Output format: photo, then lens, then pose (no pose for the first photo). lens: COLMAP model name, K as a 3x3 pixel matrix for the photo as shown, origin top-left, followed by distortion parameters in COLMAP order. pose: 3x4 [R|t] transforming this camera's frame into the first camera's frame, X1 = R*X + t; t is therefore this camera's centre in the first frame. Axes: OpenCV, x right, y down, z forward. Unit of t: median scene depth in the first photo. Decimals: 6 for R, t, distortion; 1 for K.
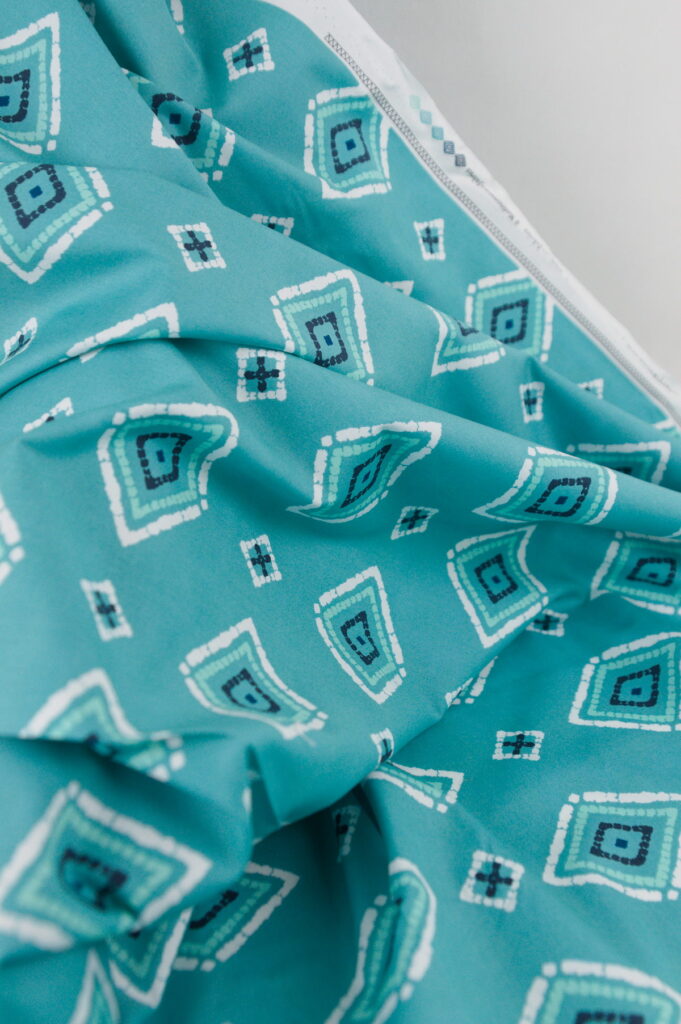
lens RADIAL K [[1066.9, 0, 340.2], [0, 1066.9, 548.9], [0, 0, 1]] dist [-0.026548, 0.086332]
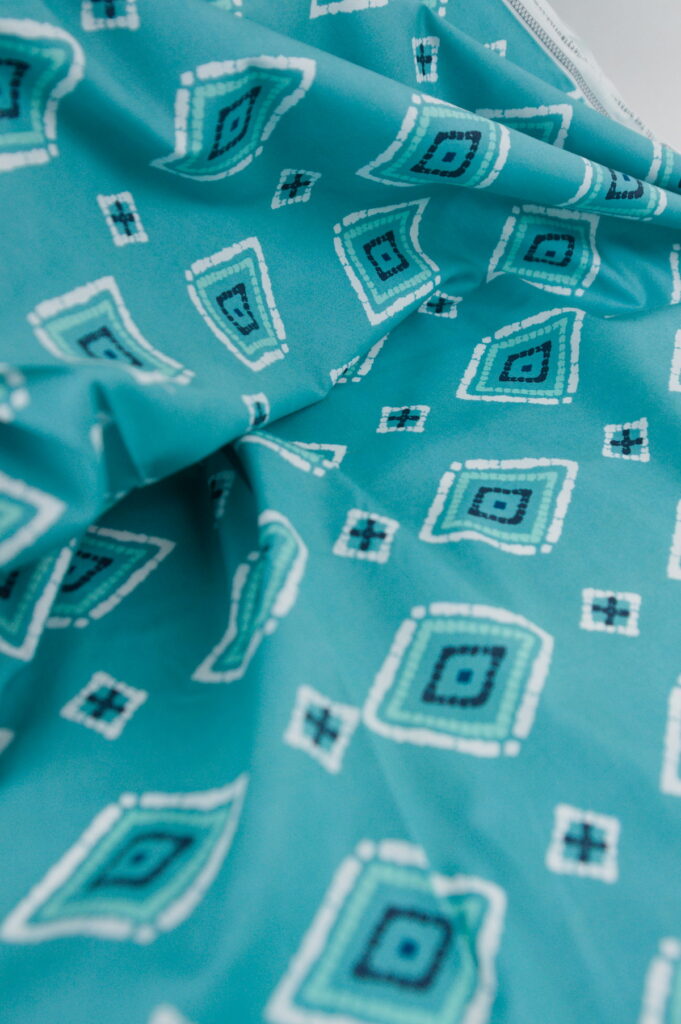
lens RADIAL K [[1066.9, 0, 340.2], [0, 1066.9, 548.9], [0, 0, 1]] dist [-0.026548, 0.086332]
pose [[0.997781, -0.028818, 0.060016, 0.049730], [0.014673, 0.974483, 0.223979, 0.084985], [-0.064939, -0.222602, 0.972744, 0.022160]]
